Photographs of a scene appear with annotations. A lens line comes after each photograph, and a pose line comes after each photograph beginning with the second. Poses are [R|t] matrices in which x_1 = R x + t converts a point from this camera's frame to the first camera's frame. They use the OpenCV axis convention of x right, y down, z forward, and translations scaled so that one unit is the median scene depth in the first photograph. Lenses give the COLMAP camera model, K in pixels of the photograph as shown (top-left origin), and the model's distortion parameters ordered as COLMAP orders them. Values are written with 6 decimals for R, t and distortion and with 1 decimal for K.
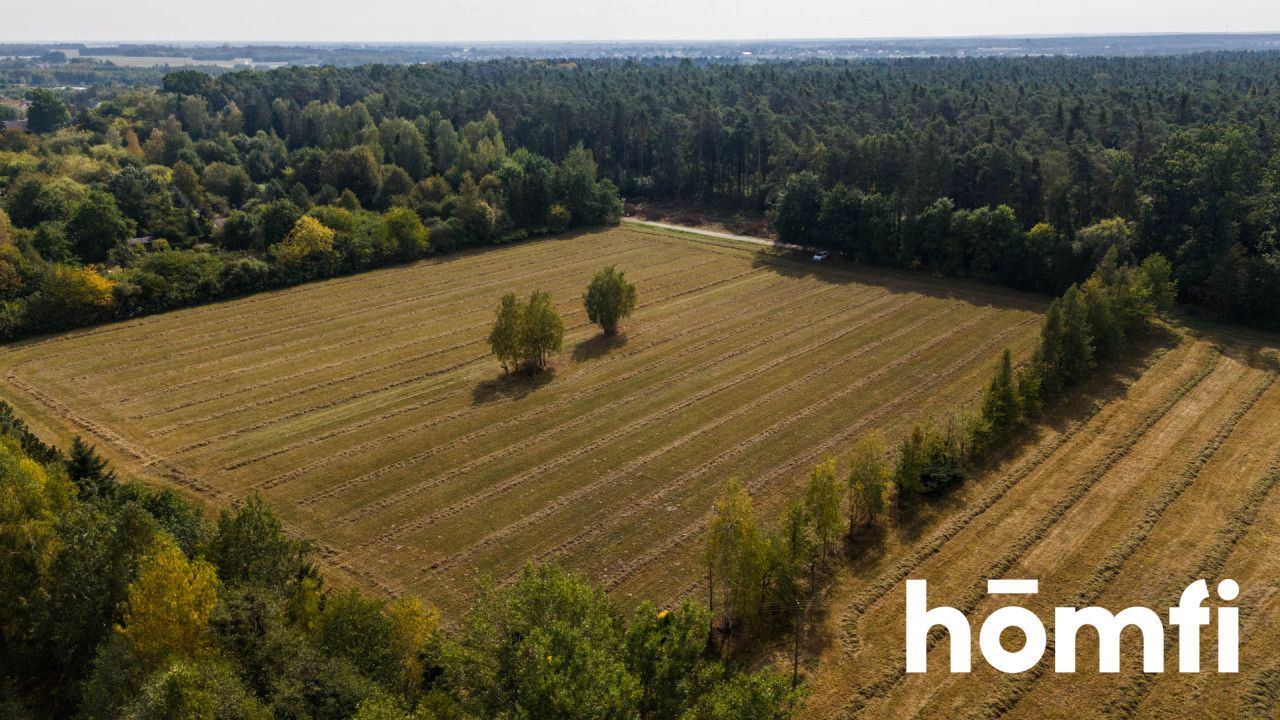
lens RADIAL K [[943.8, 0, 634.7], [0, 943.8, 368.1], [0, 0, 1]] dist [0.066400, -0.035457]
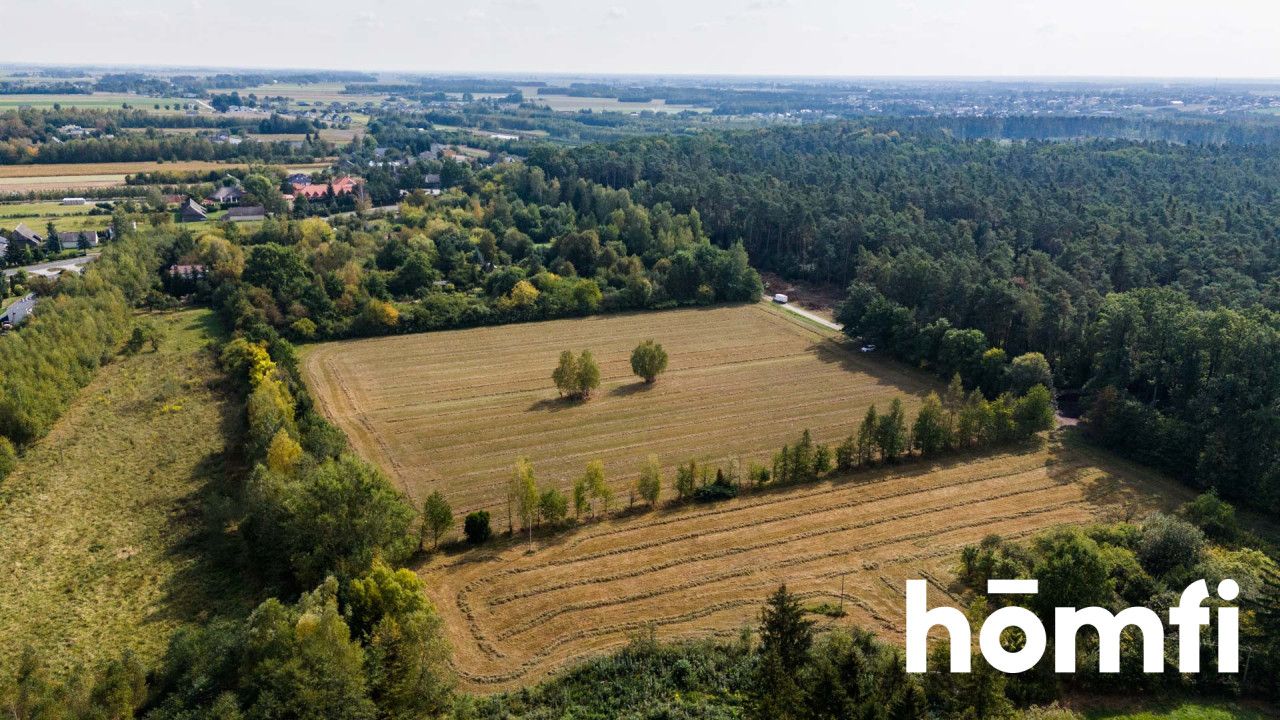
lens RADIAL K [[943.8, 0, 642.3], [0, 943.8, 360.9], [0, 0, 1]] dist [0.066400, -0.035457]
pose [[0.914498, 0.137701, -0.380436, 0.454032], [-0.151565, 0.988425, -0.006570, -0.050016], [0.375128, 0.063669, 0.924784, -0.360663]]
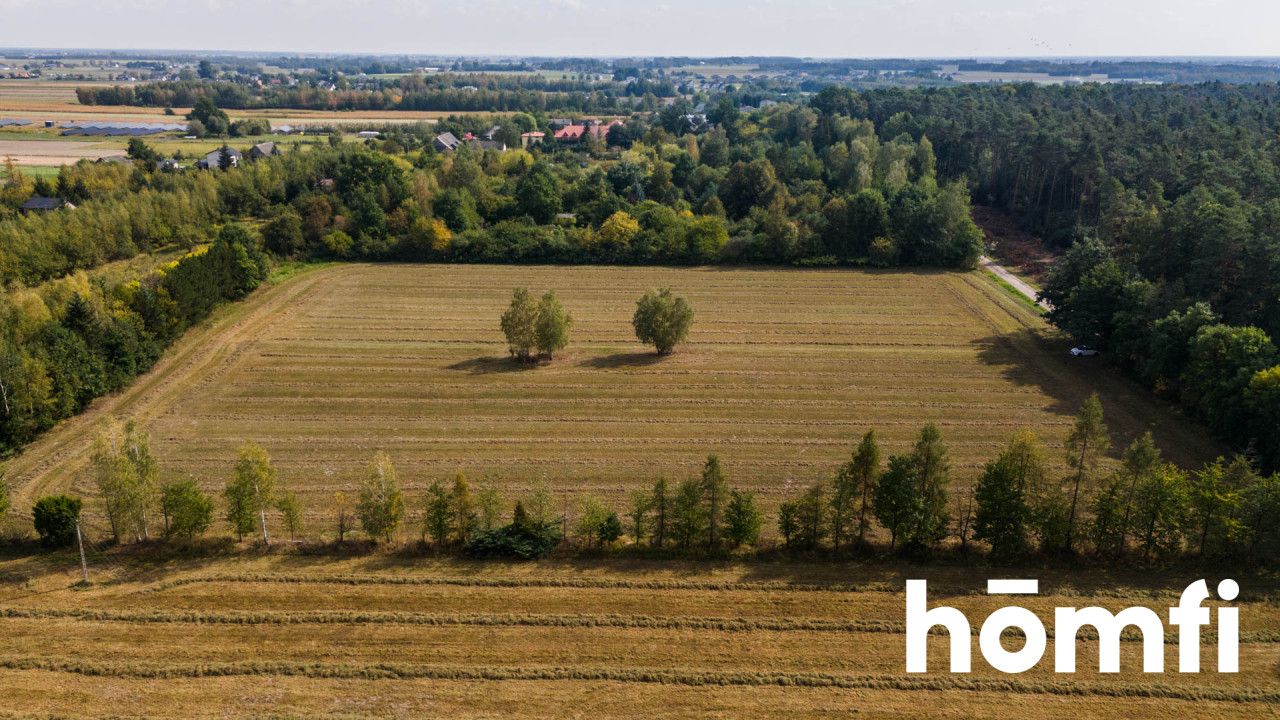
lens RADIAL K [[943.8, 0, 640.9], [0, 943.8, 356.0], [0, 0, 1]] dist [0.066400, -0.035457]
pose [[0.650715, 0.241372, -0.719937, 0.570501], [-0.259306, 0.961771, 0.088078, -0.098576], [0.713674, 0.129370, 0.688428, 0.241406]]
